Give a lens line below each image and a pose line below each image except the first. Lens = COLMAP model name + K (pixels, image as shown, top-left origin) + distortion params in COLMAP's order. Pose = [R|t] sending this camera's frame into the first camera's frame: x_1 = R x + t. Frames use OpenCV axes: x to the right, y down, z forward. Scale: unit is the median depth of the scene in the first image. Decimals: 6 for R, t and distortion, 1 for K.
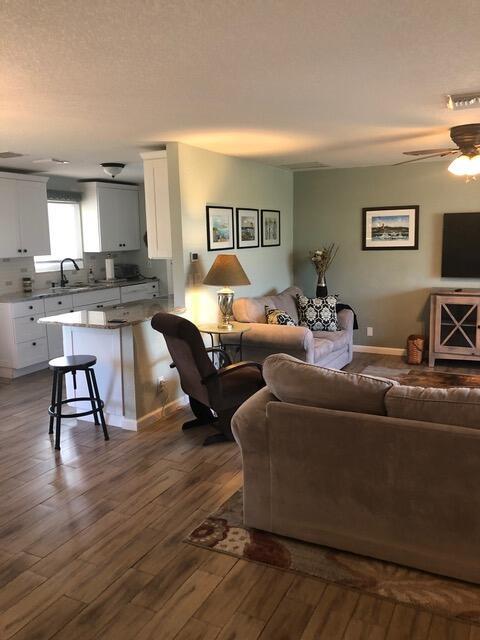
lens RADIAL K [[528.3, 0, 245.6], [0, 528.3, 315.4], [0, 0, 1]] dist [0.056793, -0.063851]
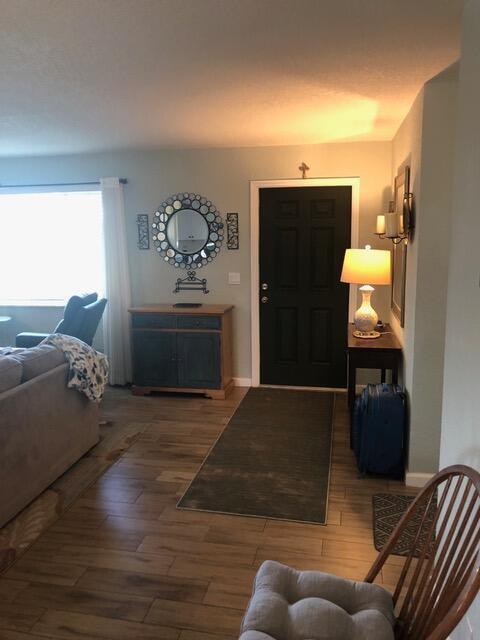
lens RADIAL K [[528.3, 0, 245.6], [0, 528.3, 315.4], [0, 0, 1]] dist [0.056793, -0.063851]
pose [[-0.266283, -0.136070, 0.954242, -0.334867], [0.163874, 0.969183, 0.183929, -0.039487], [-0.949862, 0.205353, -0.235779, 0.256220]]
